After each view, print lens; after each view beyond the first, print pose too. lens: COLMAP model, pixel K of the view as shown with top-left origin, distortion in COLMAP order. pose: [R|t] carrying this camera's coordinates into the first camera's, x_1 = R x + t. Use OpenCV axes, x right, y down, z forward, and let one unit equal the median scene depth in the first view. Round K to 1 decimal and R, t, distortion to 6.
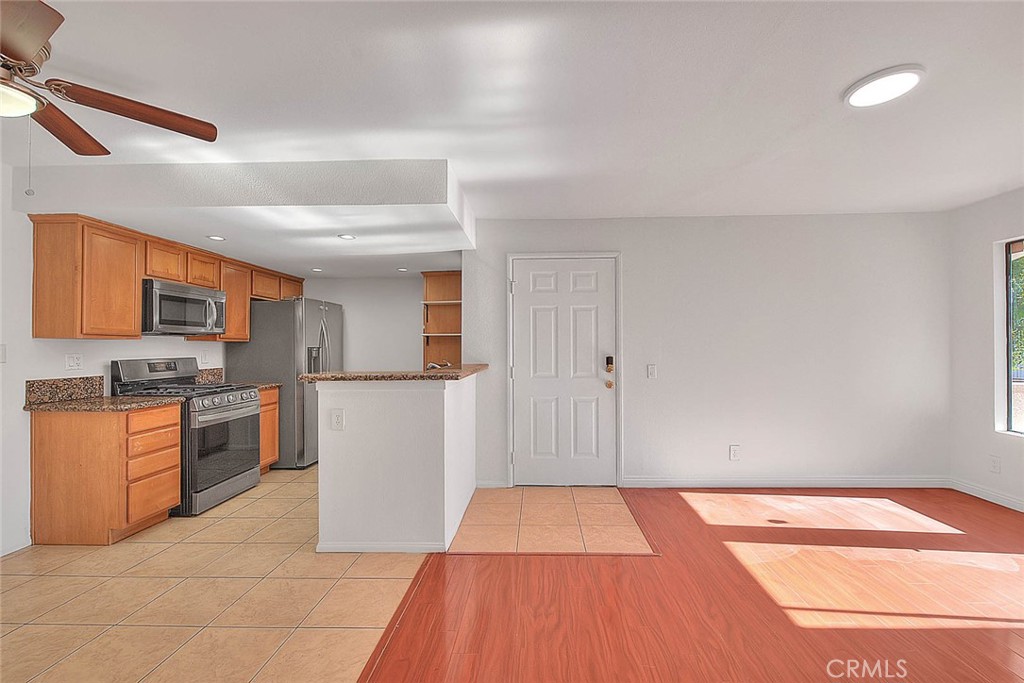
lens RADIAL K [[441.2, 0, 528.5], [0, 441.2, 345.9], [0, 0, 1]] dist [-0.003031, -0.000989]
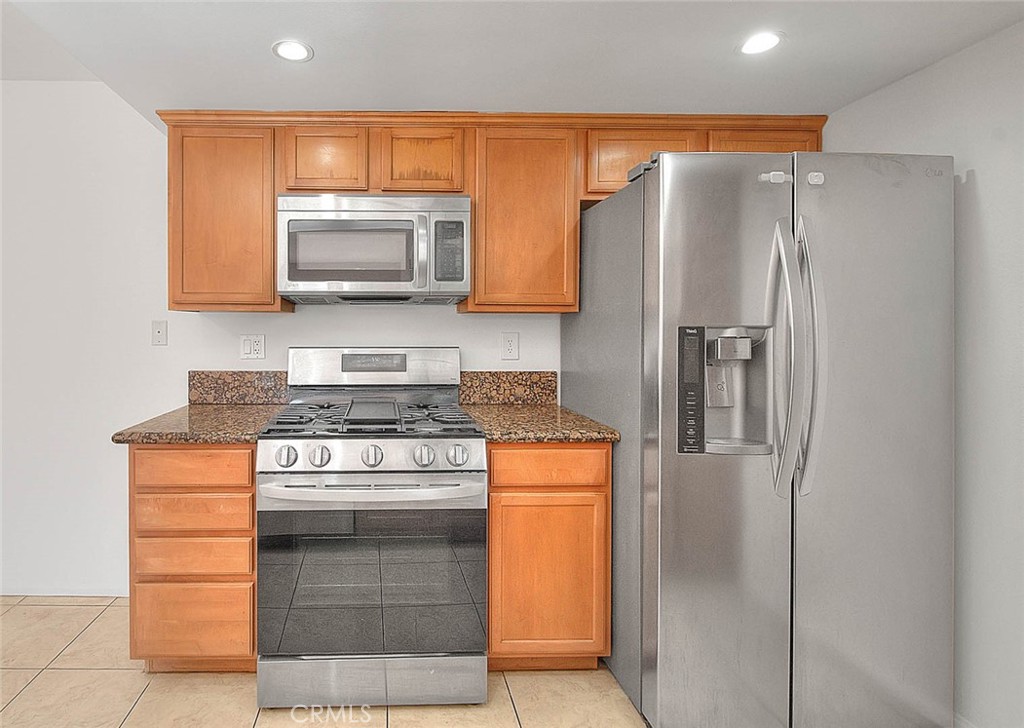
lens RADIAL K [[480.3, 0, 401.3], [0, 480.3, 342.4], [0, 0, 1]] dist [0.003512, 0.000411]
pose [[0.052255, 0.025660, -0.998304, -0.269812], [-0.001642, 0.999671, 0.025609, 0.008597], [0.998632, 0.000301, 0.052280, 1.088113]]
